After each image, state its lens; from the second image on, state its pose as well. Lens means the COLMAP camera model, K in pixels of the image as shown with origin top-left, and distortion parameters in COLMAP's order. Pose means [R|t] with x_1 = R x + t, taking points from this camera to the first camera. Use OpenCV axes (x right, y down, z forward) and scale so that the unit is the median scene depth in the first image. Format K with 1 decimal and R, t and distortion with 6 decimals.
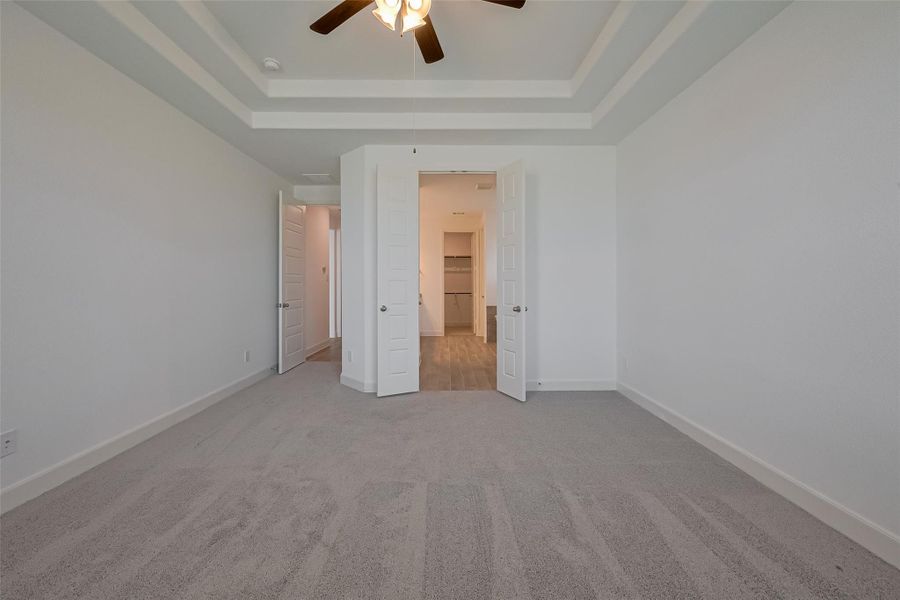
lens RADIAL K [[363.6, 0, 451.3], [0, 363.6, 284.3], [0, 0, 1]] dist [-0.007112, -0.000047]
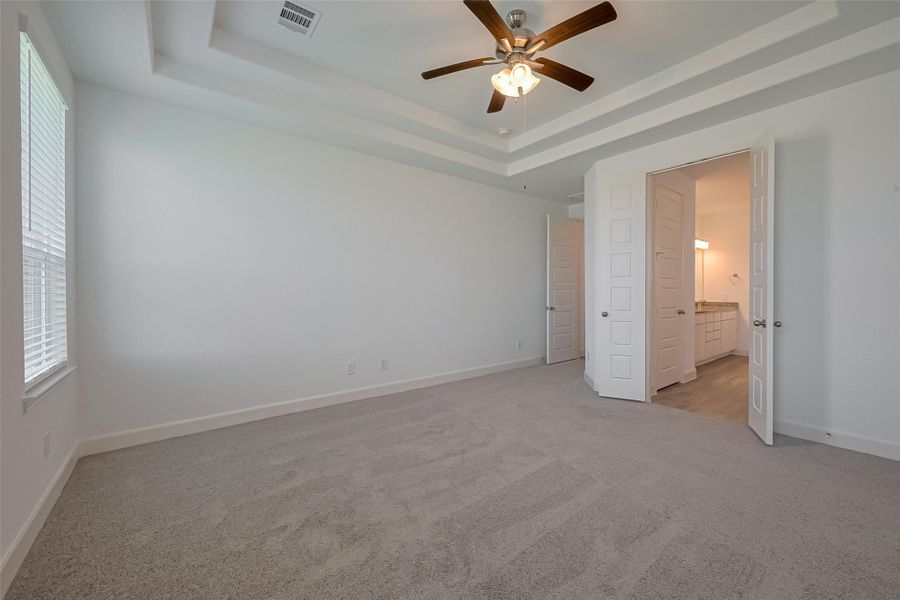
lens RADIAL K [[363.6, 0, 451.7], [0, 363.6, 296.0], [0, 0, 1]] dist [-0.007112, -0.000047]
pose [[0.593863, 0.010468, -0.804498, 0.425337], [0.002808, 0.999882, 0.015083, -0.003568], [0.804561, -0.011216, 0.593764, 0.013515]]
